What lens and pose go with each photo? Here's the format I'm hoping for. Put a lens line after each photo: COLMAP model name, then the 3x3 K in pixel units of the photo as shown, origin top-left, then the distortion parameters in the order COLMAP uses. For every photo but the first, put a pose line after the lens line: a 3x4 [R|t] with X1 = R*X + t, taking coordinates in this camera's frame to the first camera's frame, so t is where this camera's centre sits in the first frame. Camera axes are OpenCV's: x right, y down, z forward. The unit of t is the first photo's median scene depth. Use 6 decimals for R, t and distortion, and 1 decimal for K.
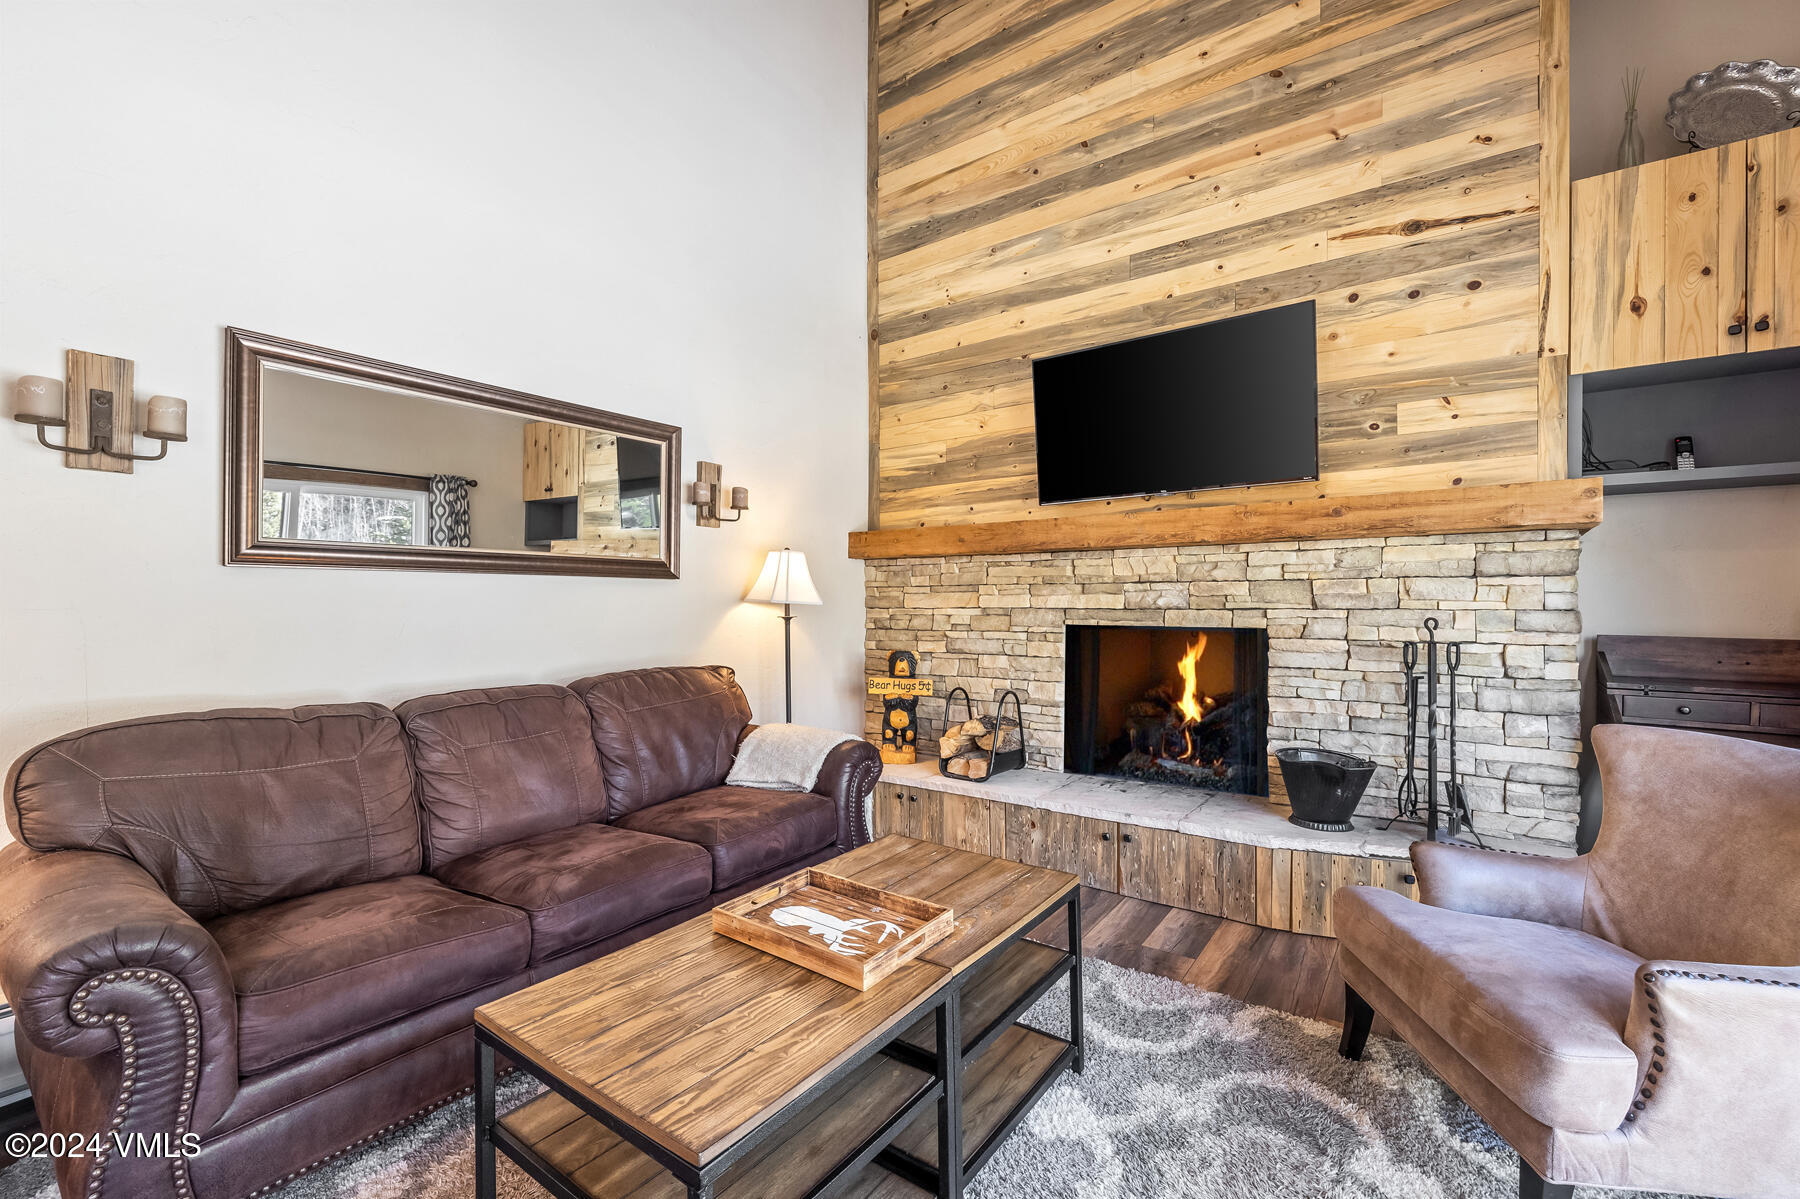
lens RADIAL K [[762.1, 0, 906.0], [0, 762.1, 609.5], [0, 0, 1]] dist [0.000704, -0.000244]
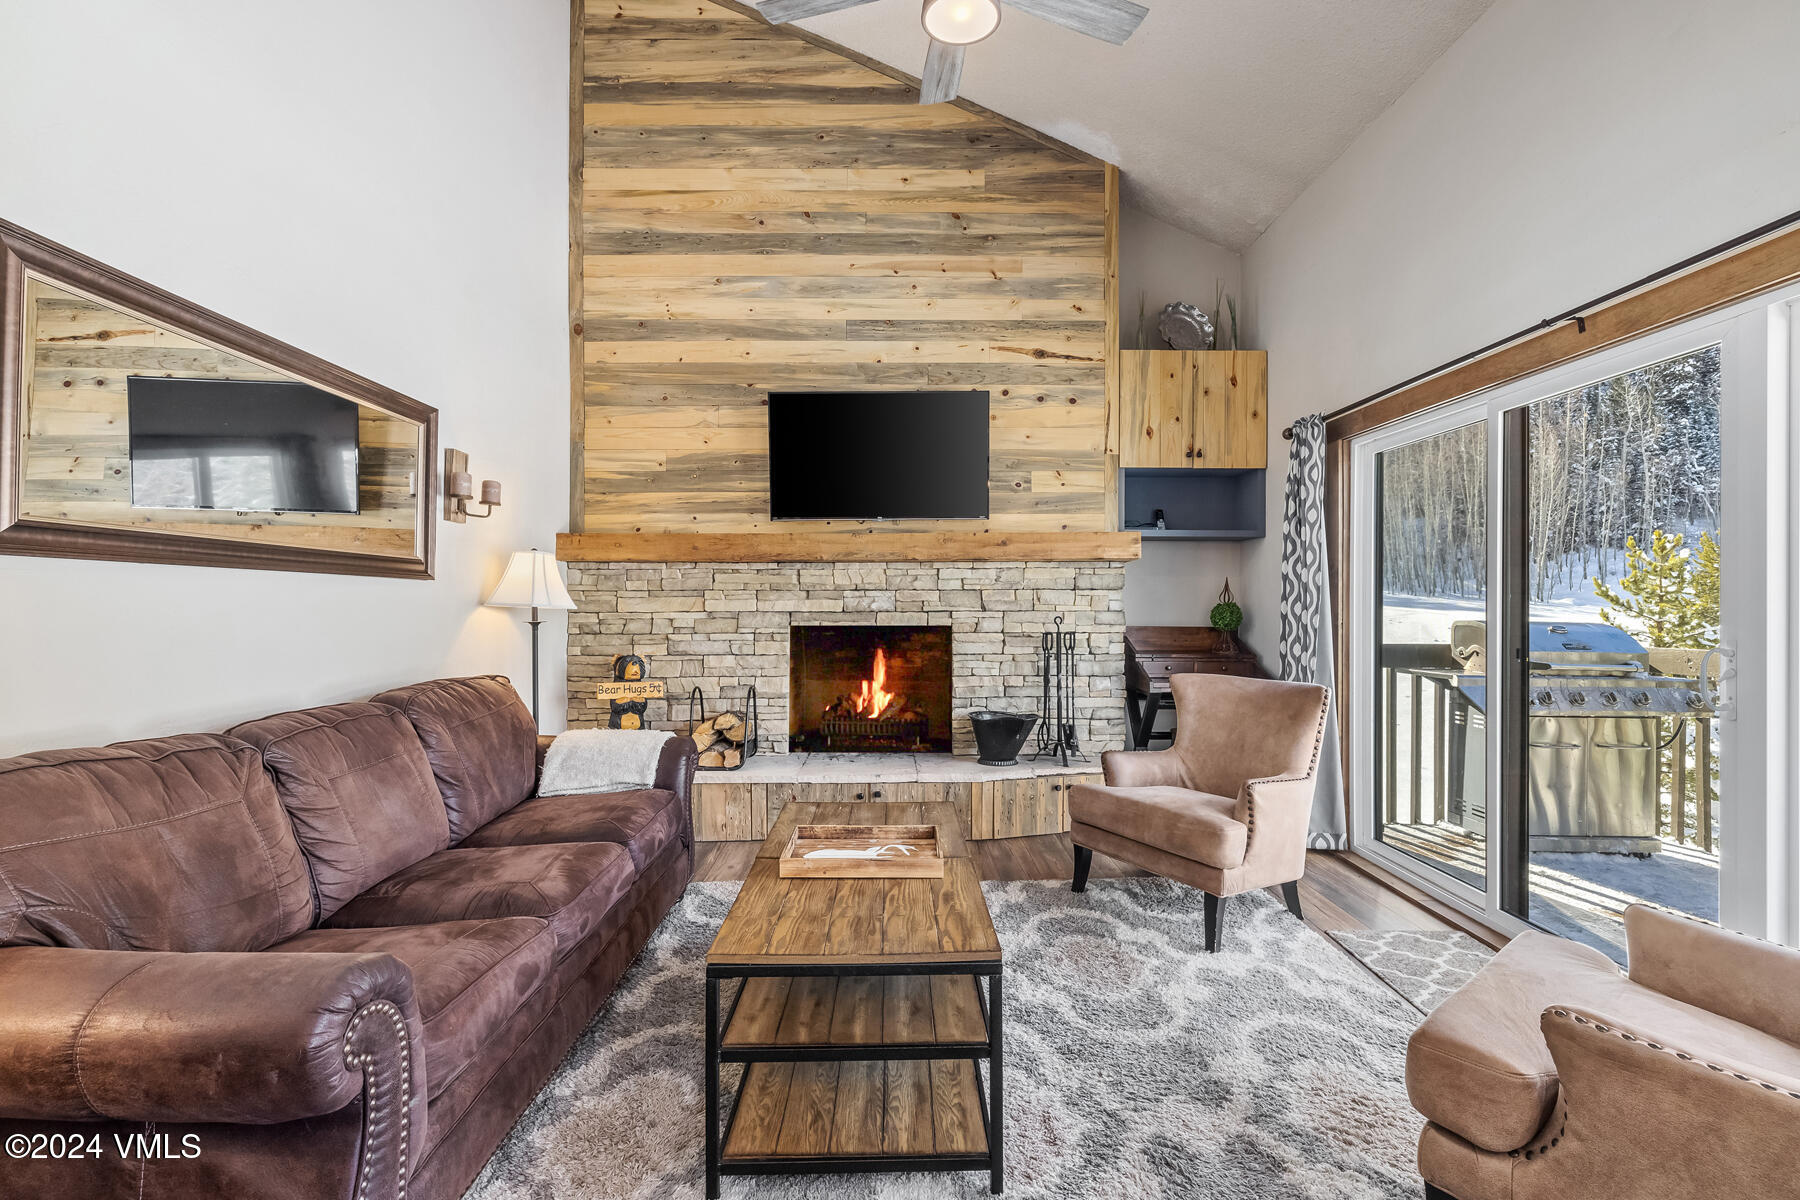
lens RADIAL K [[762.1, 0, 925.3], [0, 762.1, 614.8], [0, 0, 1]] dist [0.000704, -0.000244]
pose [[0.800078, -0.006502, 0.599860, -0.390160], [0.006507, 0.999976, 0.002161, 0.002465], [-0.599860, 0.002175, 0.800102, -0.050922]]
